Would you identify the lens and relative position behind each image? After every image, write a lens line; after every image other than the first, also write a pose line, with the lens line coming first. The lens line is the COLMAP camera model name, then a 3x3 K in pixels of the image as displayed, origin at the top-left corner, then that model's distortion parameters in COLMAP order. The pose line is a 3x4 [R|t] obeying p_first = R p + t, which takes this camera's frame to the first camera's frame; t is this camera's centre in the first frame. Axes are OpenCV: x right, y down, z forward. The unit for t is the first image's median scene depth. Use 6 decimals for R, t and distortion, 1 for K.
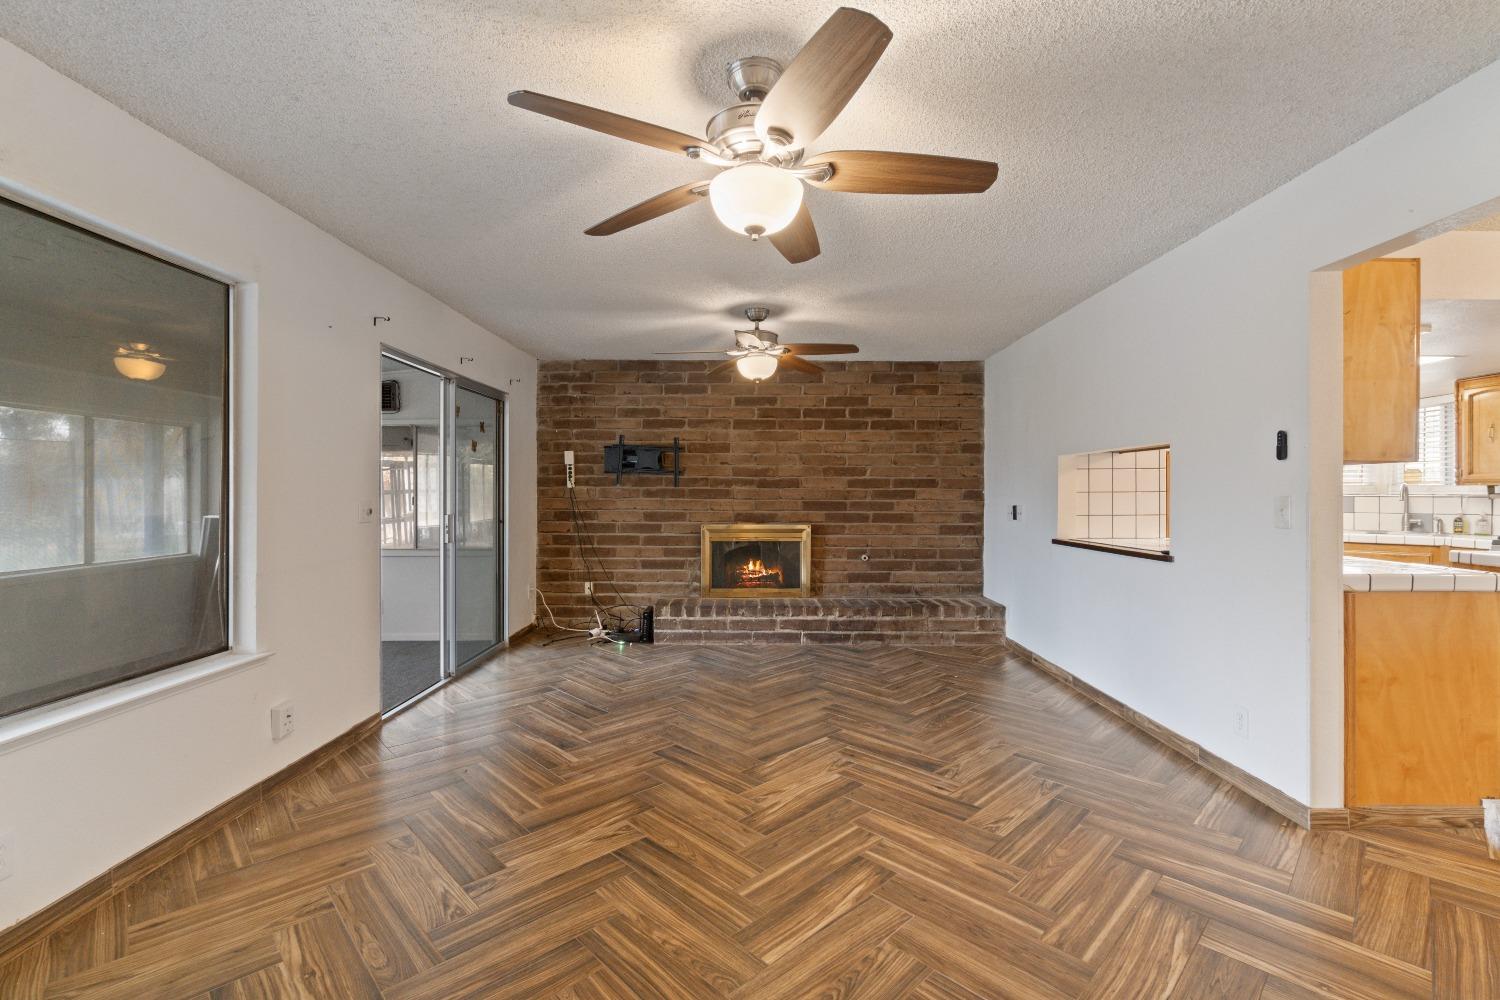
lens RADIAL K [[656.5, 0, 749.1], [0, 656.5, 494.6], [0, 0, 1]] dist [-0.000570, -0.000203]
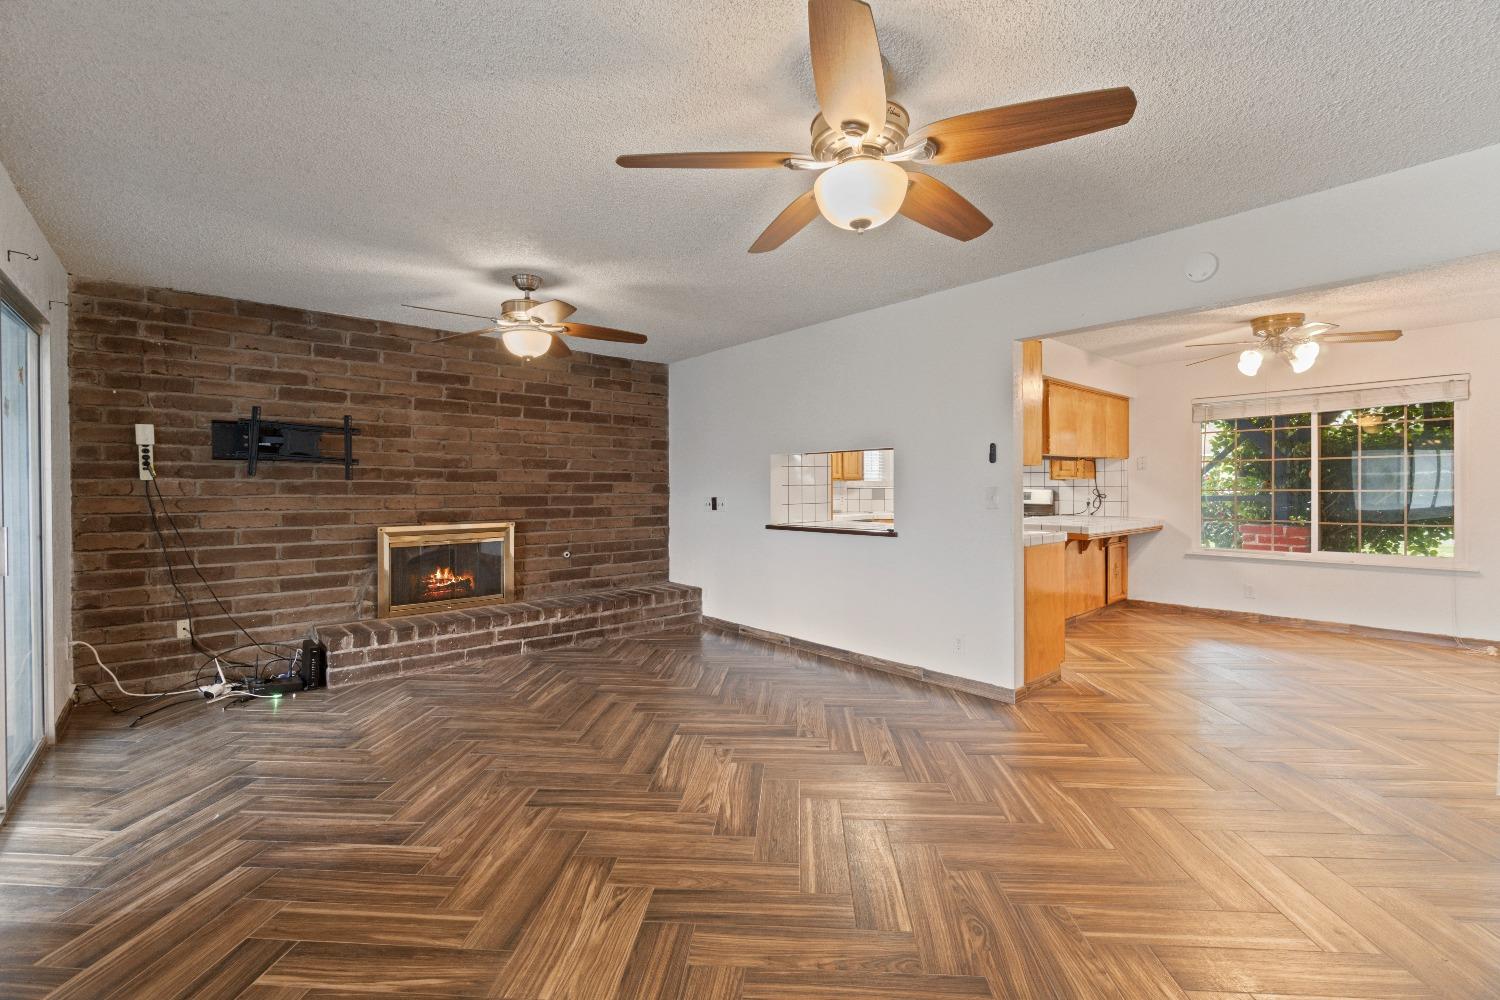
lens RADIAL K [[640.6, 0, 753.4], [0, 640.6, 495.8], [0, 0, 1]] dist [-0.004474, 0.000536]
pose [[0.746101, -0.012408, 0.665717, -0.266725], [0.005411, 0.999906, 0.012572, 0.000244], [-0.665810, -0.005778, 0.746099, 0.130088]]
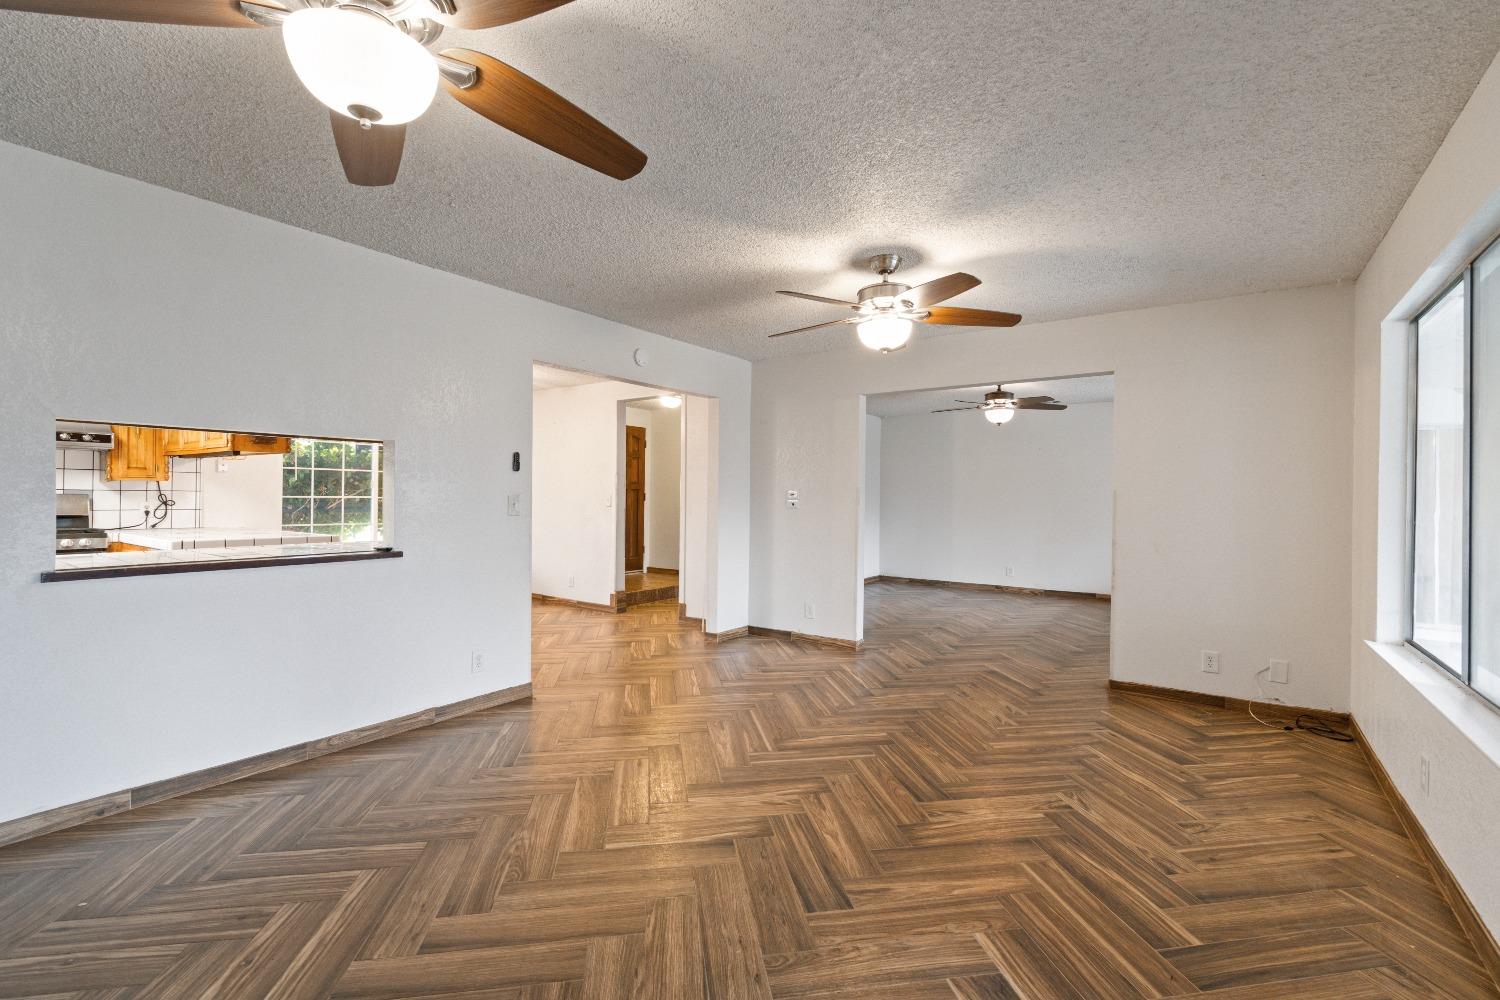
lens RADIAL K [[656.5, 0, 749.1], [0, 656.5, 494.6], [0, 0, 1]] dist [-0.000570, -0.000203]
pose [[-0.816888, -0.007500, 0.576748, -0.247740], [-0.010656, 0.999941, -0.002089, -0.000330], [-0.576698, -0.007853, -0.816920, 0.916753]]
